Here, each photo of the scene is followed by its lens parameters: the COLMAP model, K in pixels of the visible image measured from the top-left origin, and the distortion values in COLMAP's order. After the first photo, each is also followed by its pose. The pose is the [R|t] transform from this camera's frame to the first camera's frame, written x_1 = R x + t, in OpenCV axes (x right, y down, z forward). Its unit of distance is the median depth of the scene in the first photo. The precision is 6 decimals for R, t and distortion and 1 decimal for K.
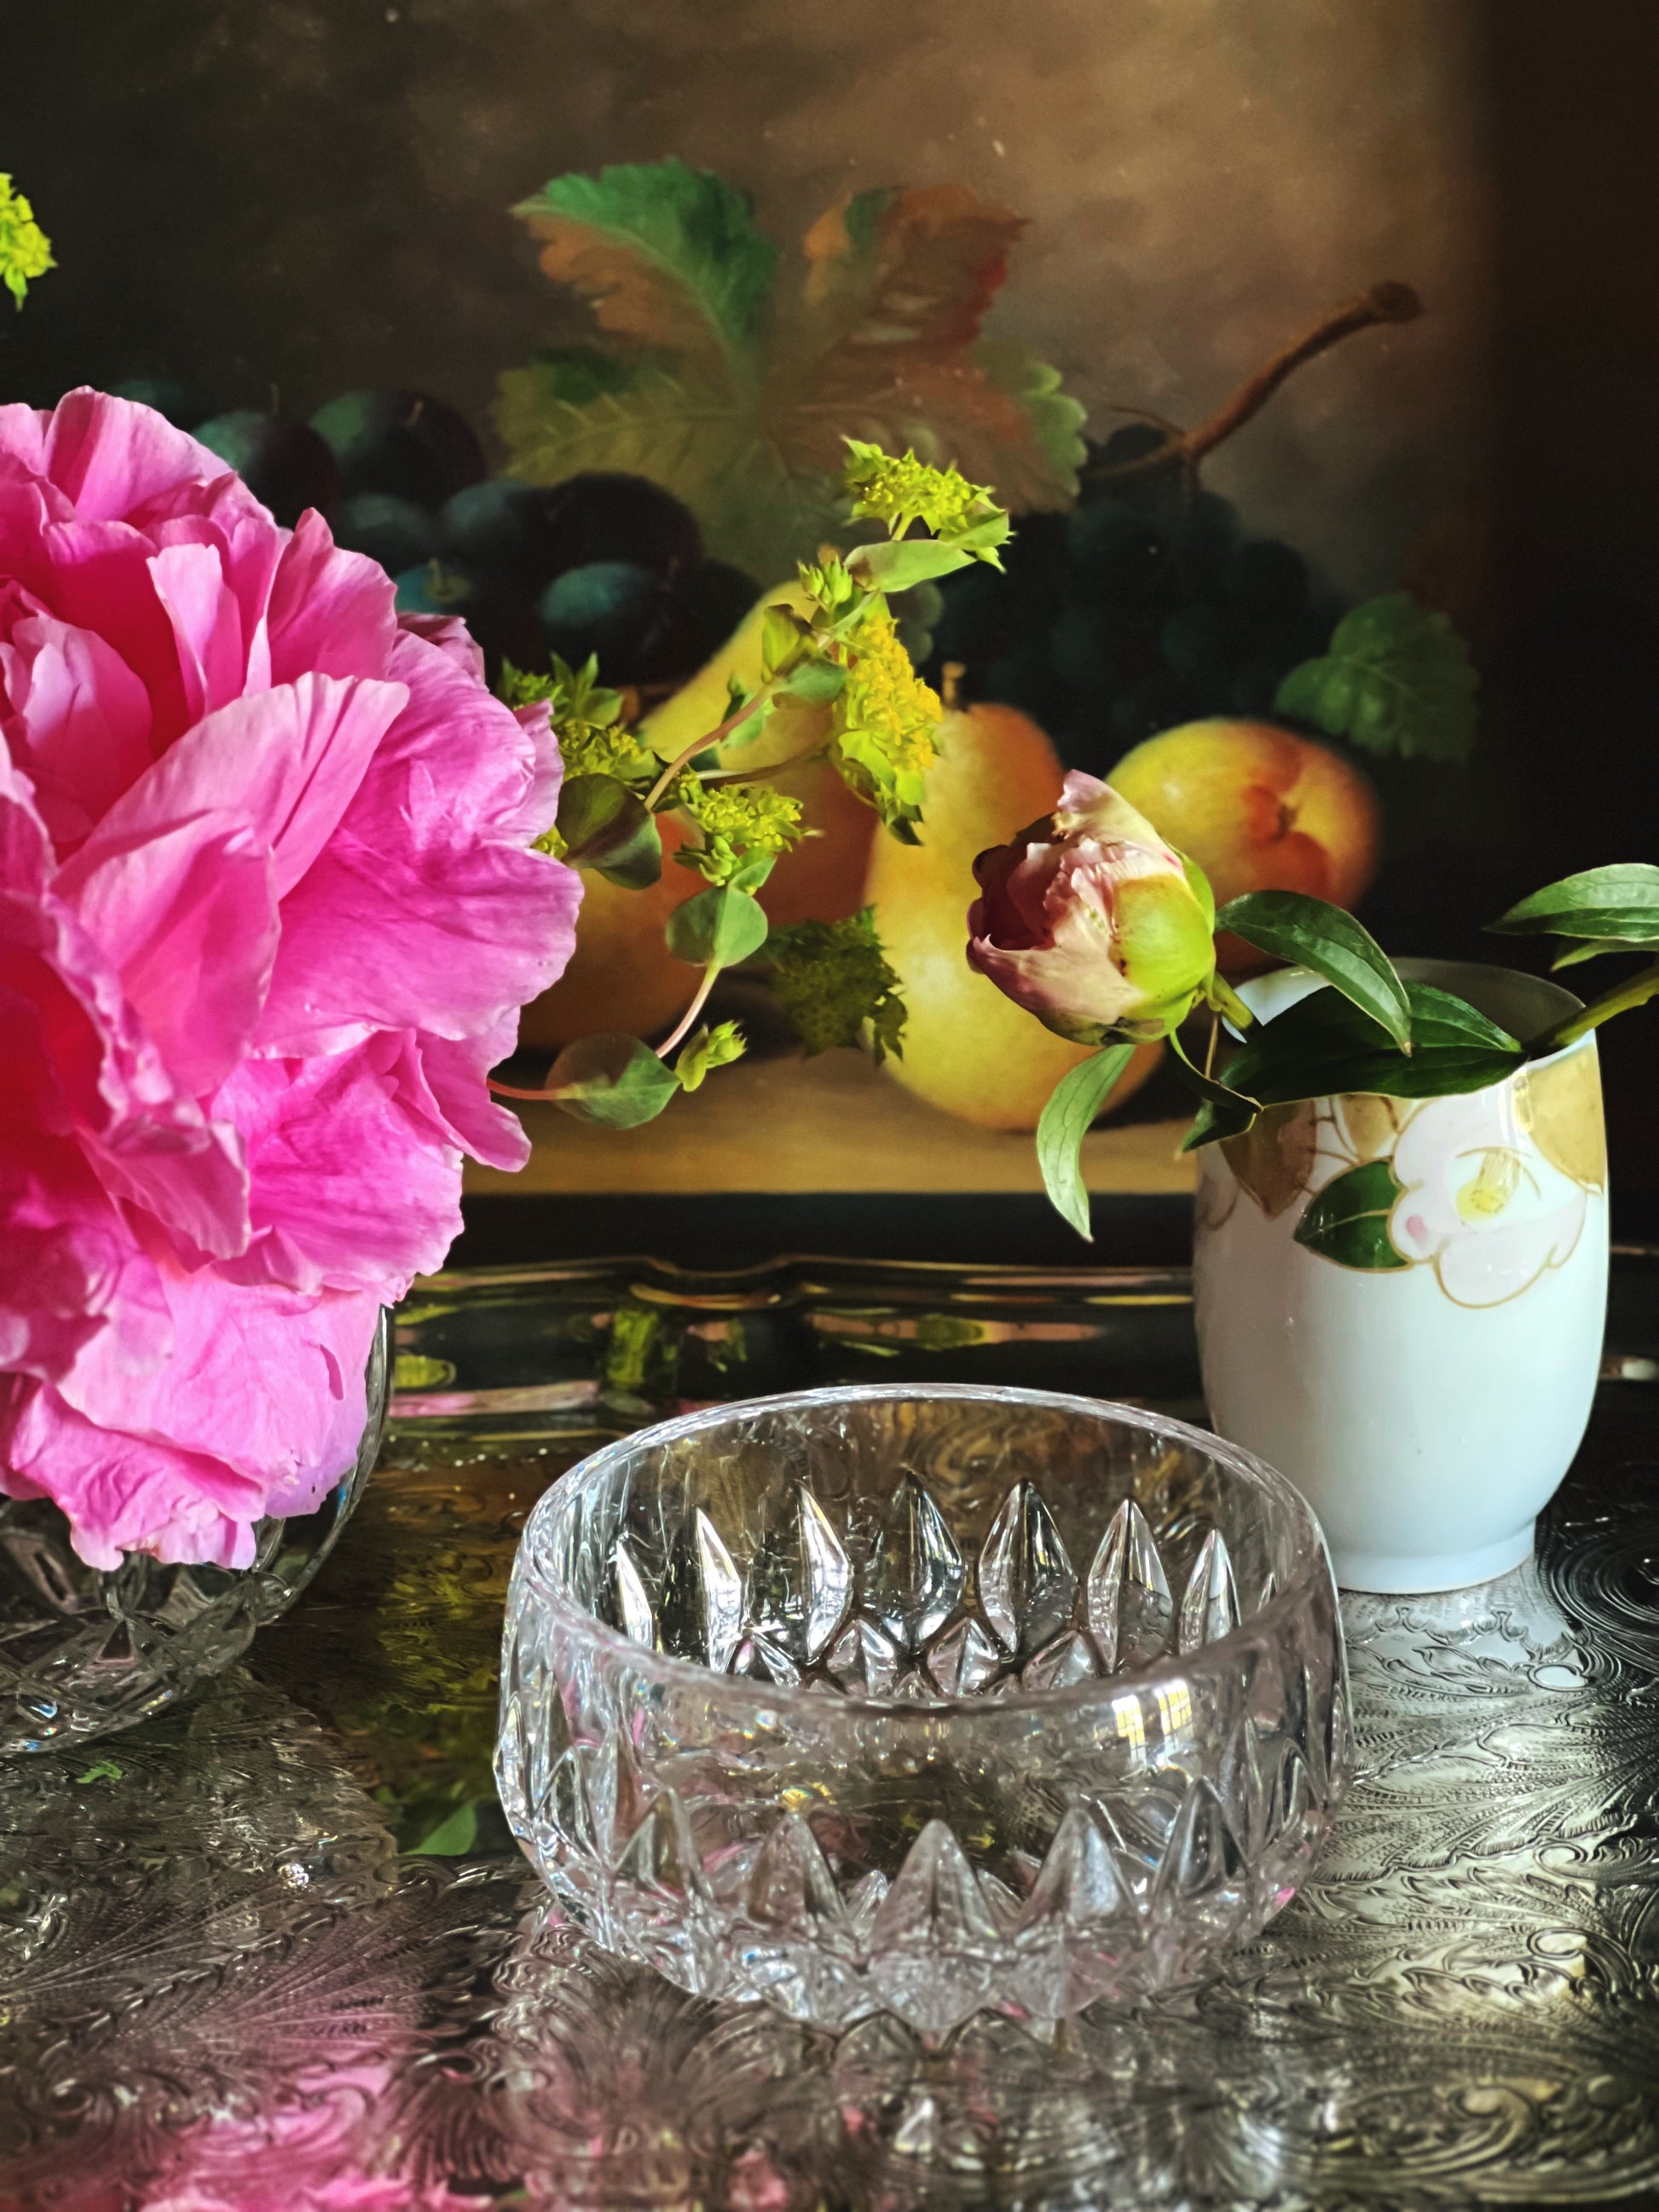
lens RADIAL K [[5089.4, 0, 839.3], [0, 5089.4, 1060.4], [0, 0, 1]] dist [-0.330423, 8.233436]
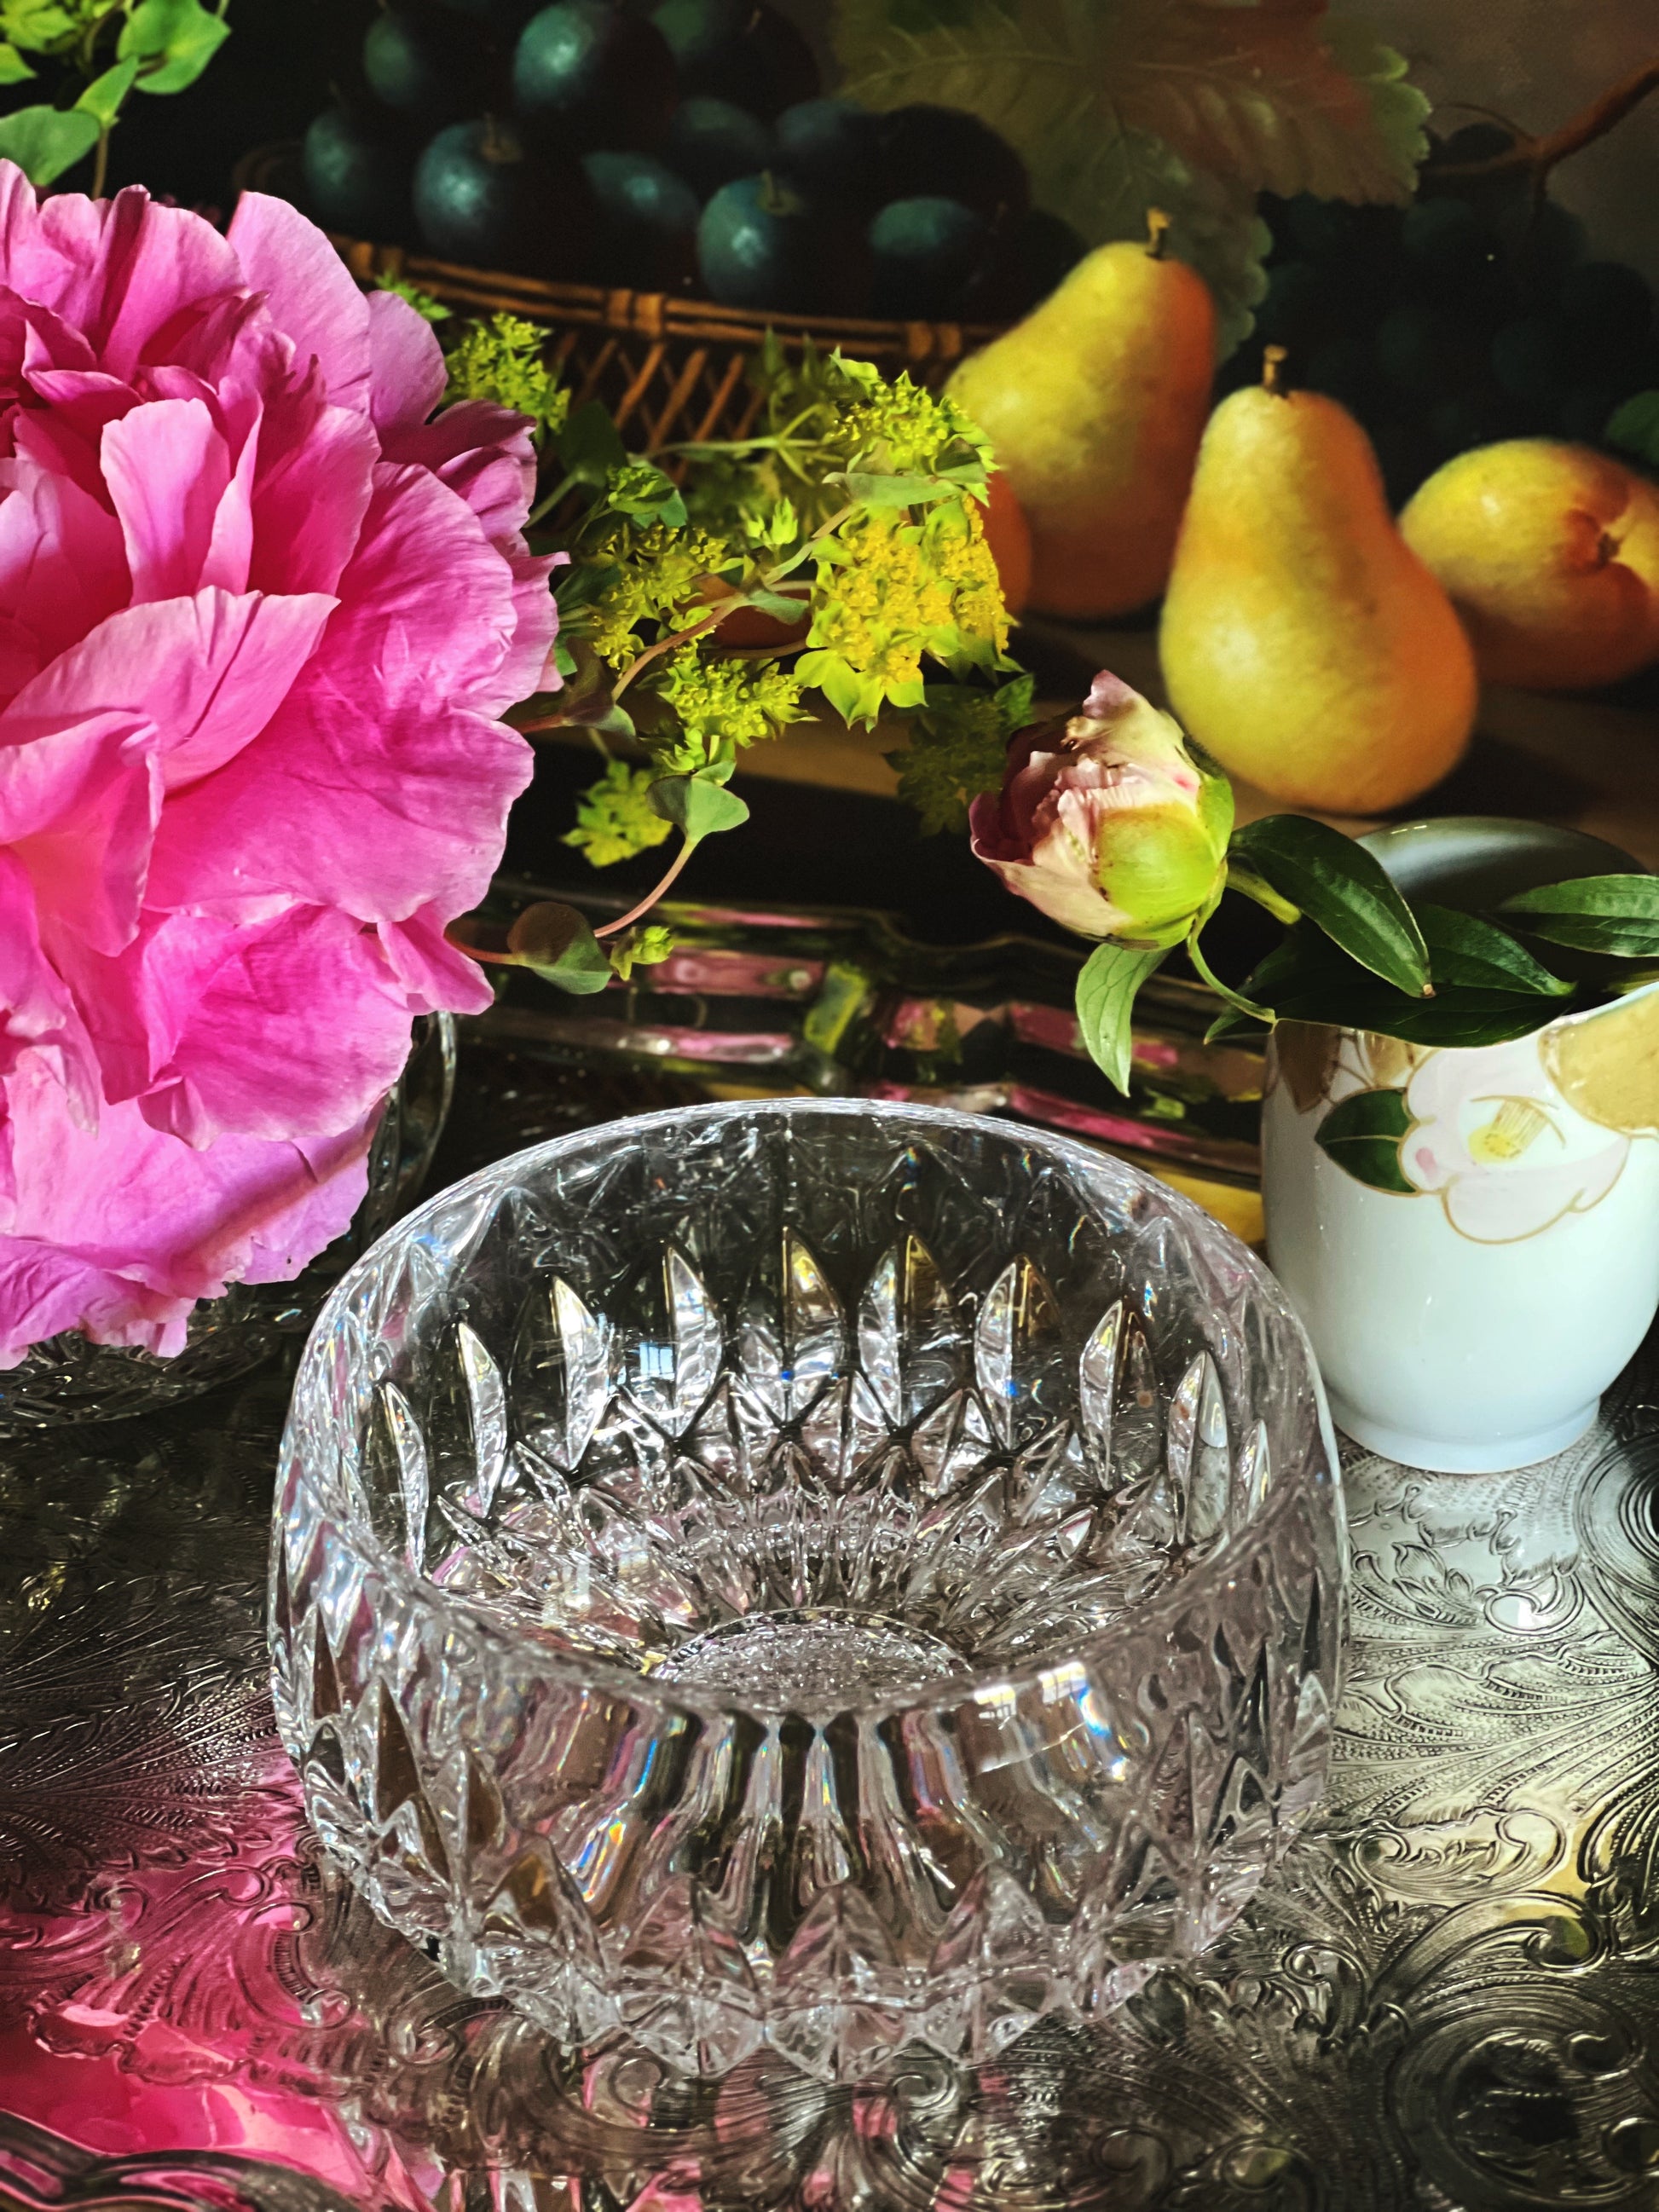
lens RADIAL K [[5089.4, 0, 839.3], [0, 5089.4, 1060.4], [0, 0, 1]] dist [-0.330423, 8.233436]
pose [[0.948360, 0.172569, -0.266147, 0.279368], [-0.096234, 0.956043, 0.276984, -0.259454], [0.302246, -0.237068, 0.923280, 0.076239]]
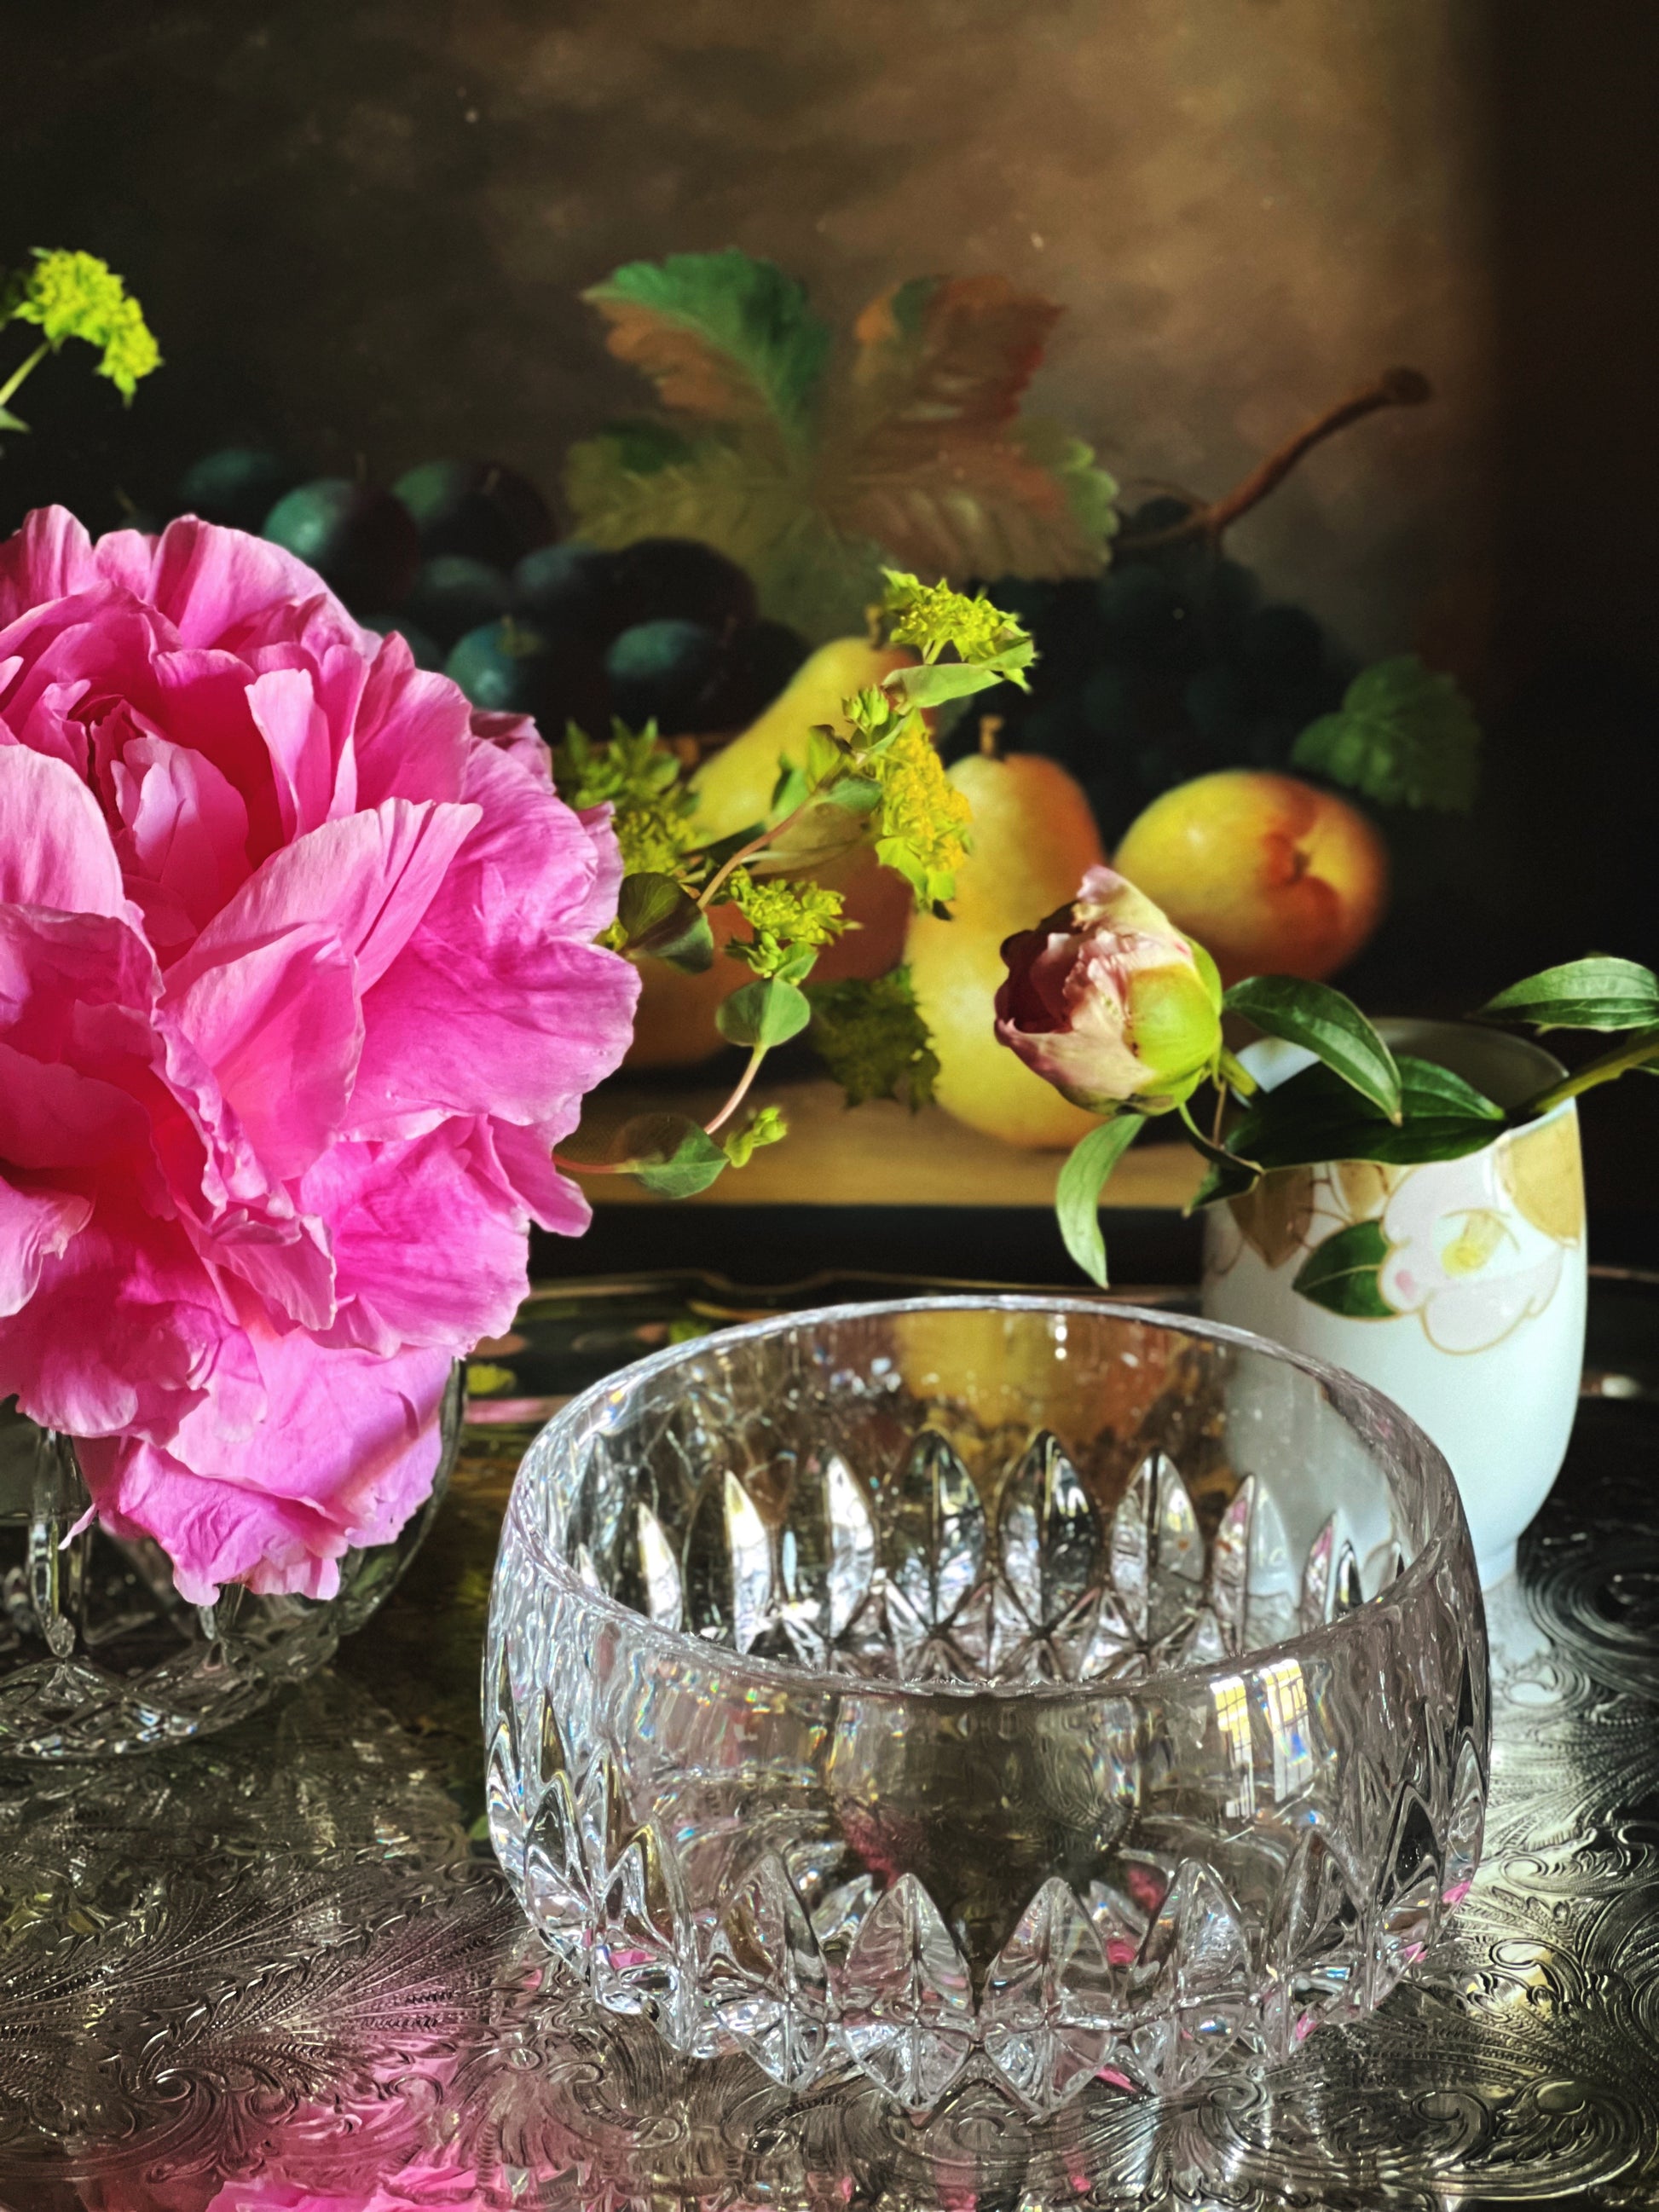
lens RADIAL K [[5117.1, 0, 837.9], [0, 5117.1, 1039.3], [0, 0, 1]] dist [-0.359937, 8.989385]
pose [[0.999849, 0.009425, -0.014569, 0.008187], [-0.008932, 0.999399, 0.033493, -0.057919], [0.014876, -0.033358, 0.999333, -0.098779]]
